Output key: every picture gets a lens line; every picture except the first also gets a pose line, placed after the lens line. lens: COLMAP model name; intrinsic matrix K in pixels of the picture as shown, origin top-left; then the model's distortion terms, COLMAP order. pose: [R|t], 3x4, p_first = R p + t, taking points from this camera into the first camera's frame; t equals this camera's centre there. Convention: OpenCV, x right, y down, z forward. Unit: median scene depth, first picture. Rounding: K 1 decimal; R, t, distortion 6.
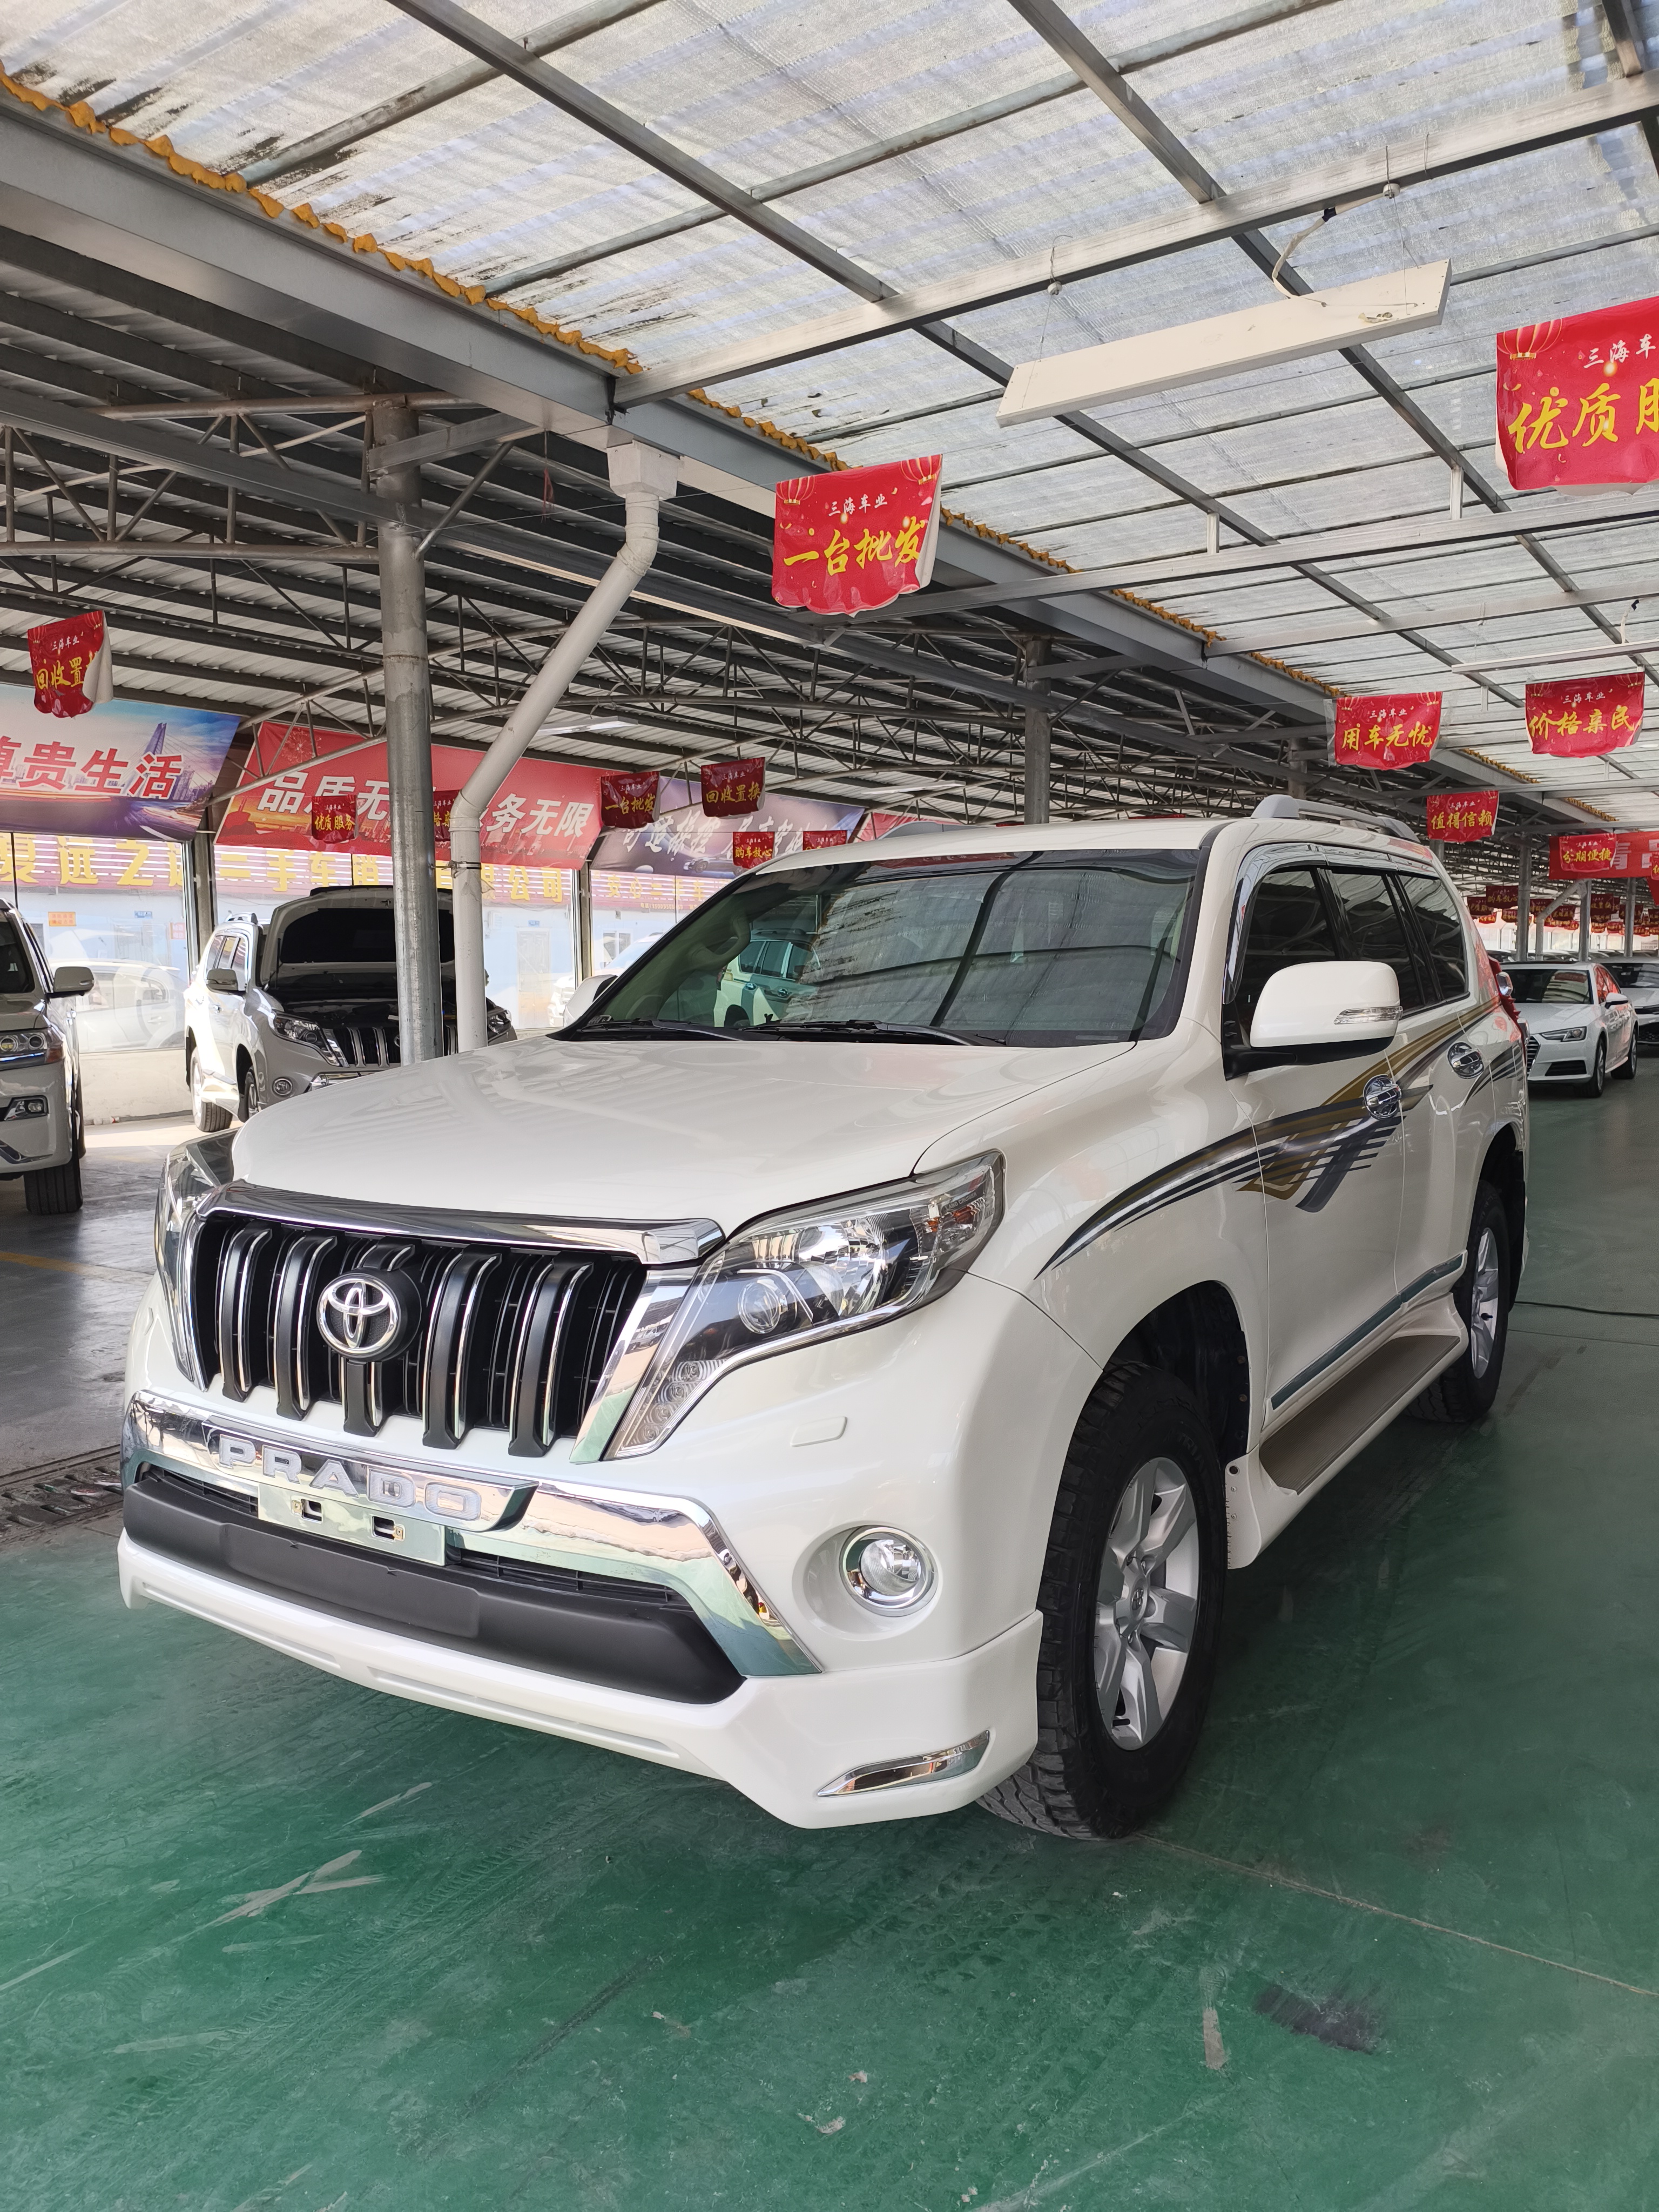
lens RADIAL K [[1594.3, 0, 827.8], [0, 1594.3, 1196.7], [0, 0, 1]] dist [0.023719, -0.048911]
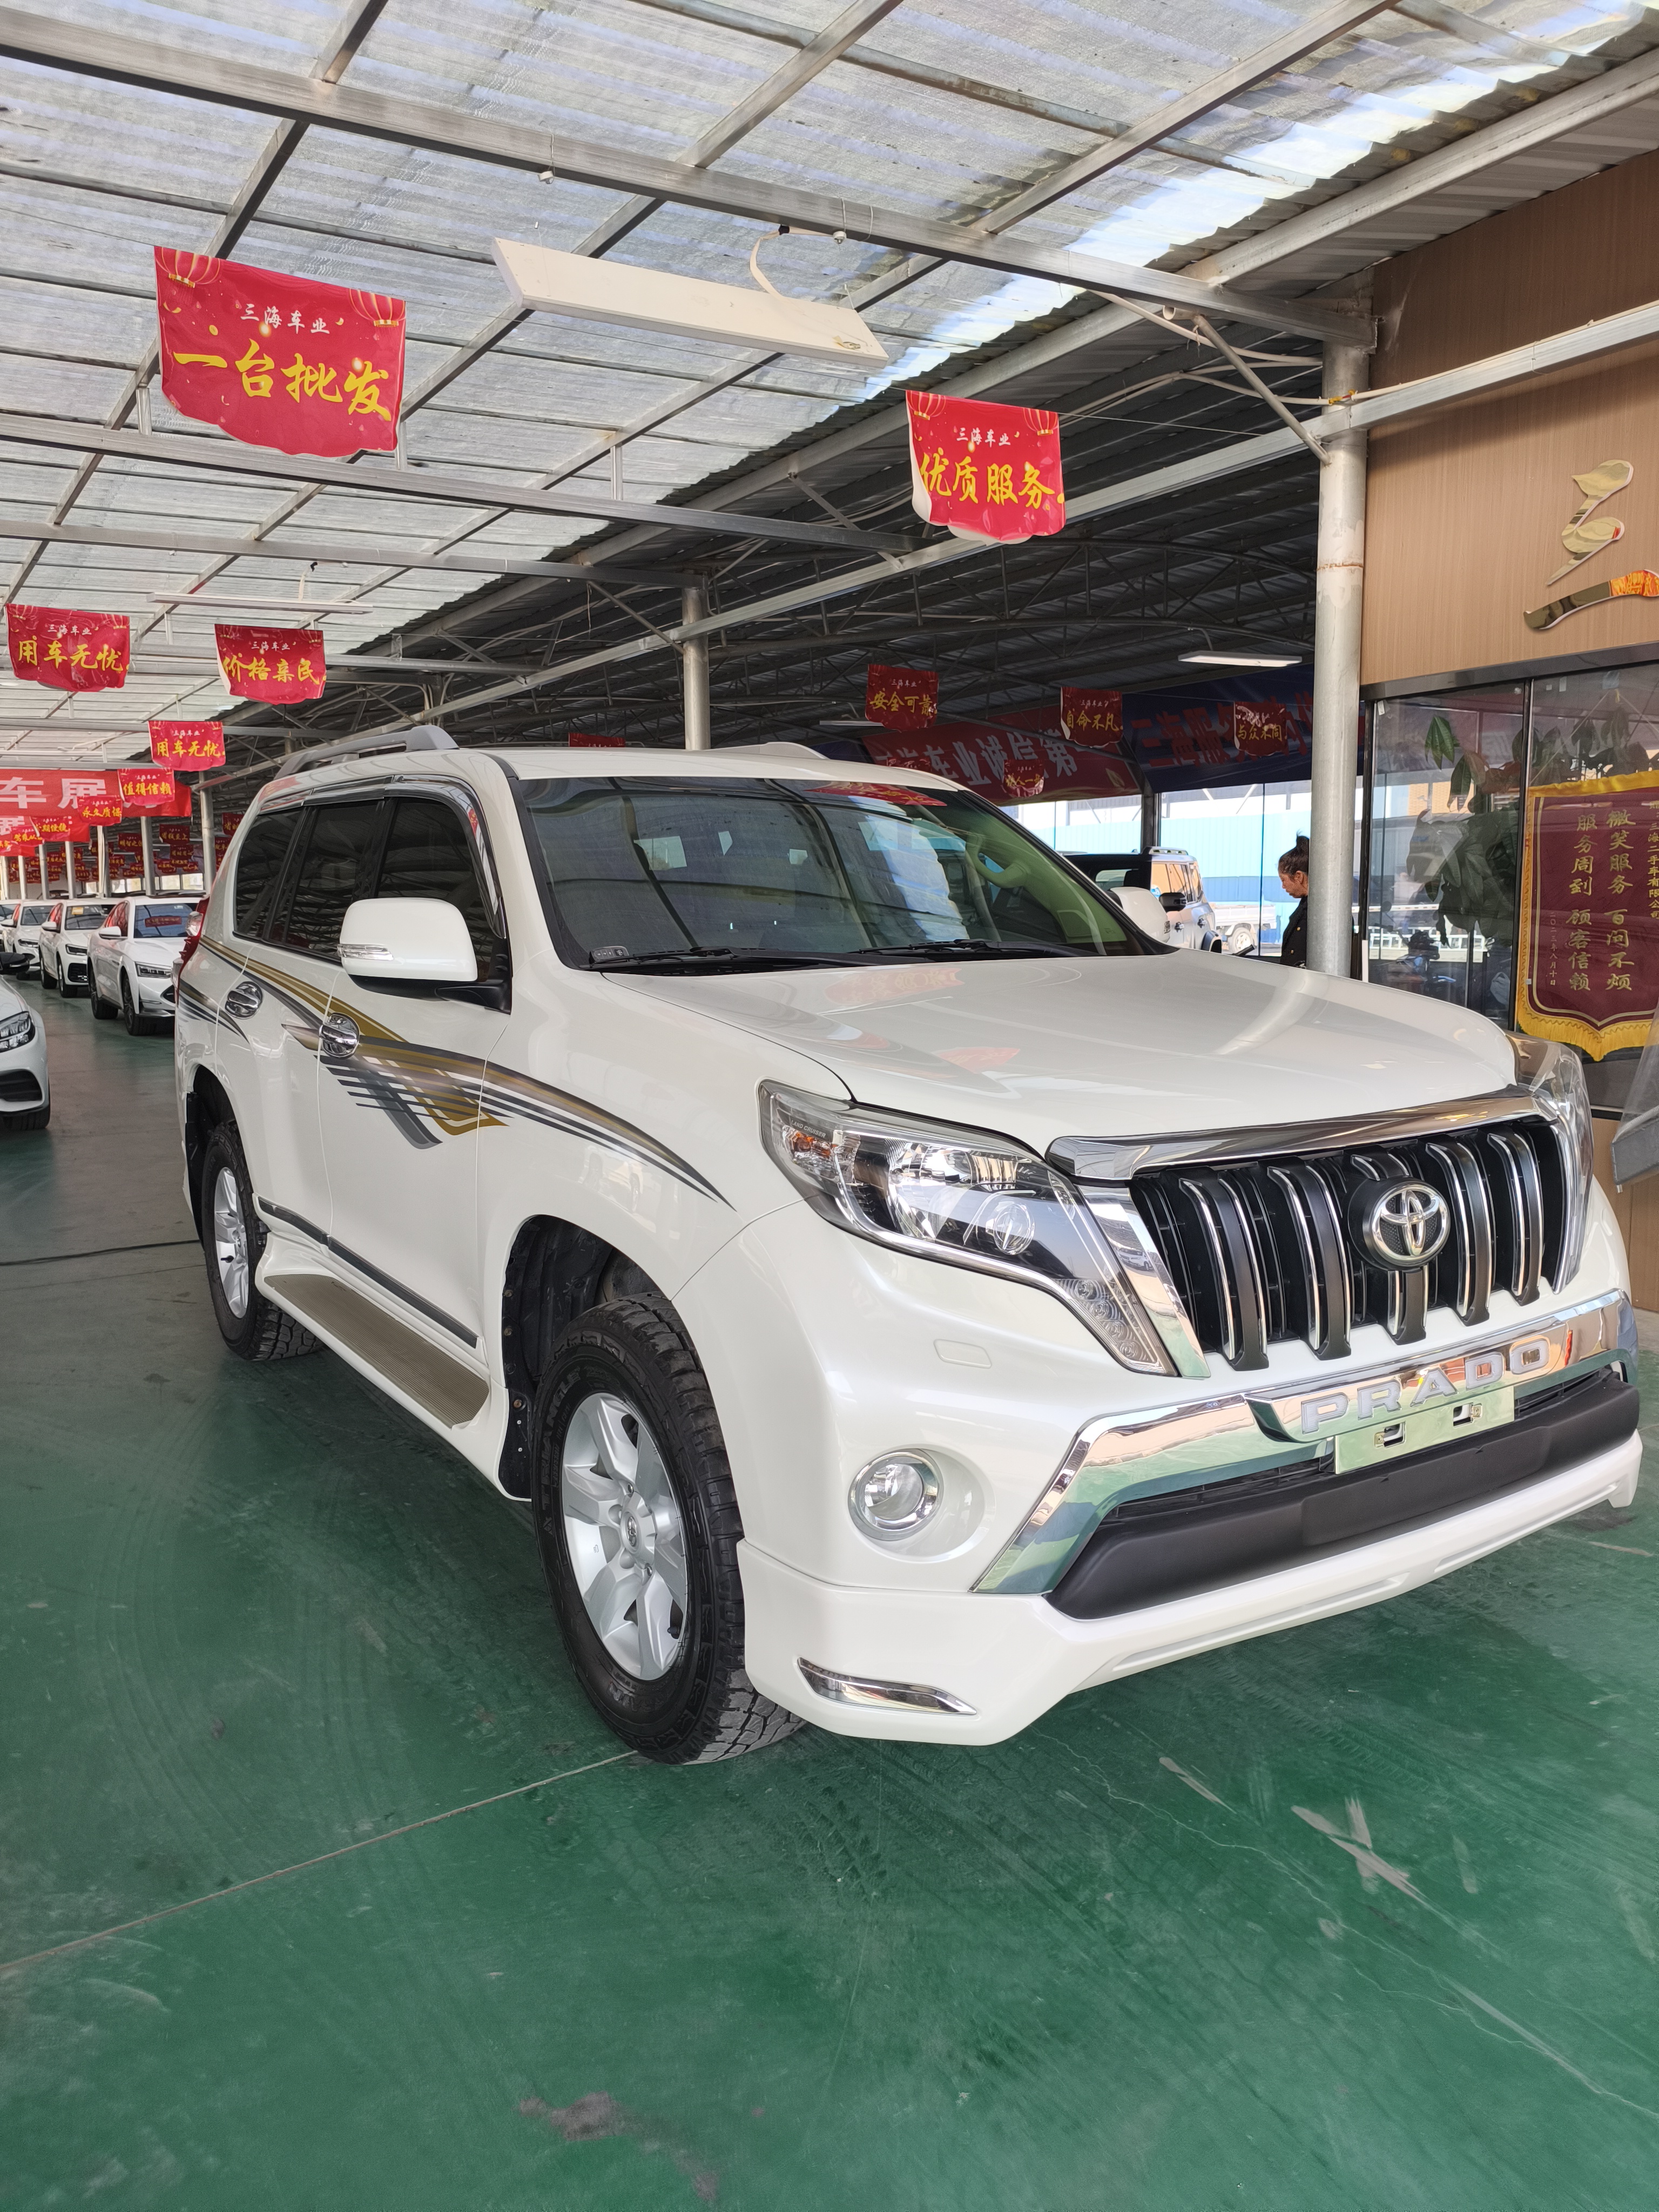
lens RADIAL K [[1610.0, 0, 832.5], [0, 1610.0, 1164.4], [0, 0, 1]] dist [0.001939, -0.001547]
pose [[0.414103, -0.144253, 0.898727, -0.860624], [0.134751, 0.986198, 0.096204, -0.069104], [-0.900200, 0.081266, 0.427826, 0.571017]]
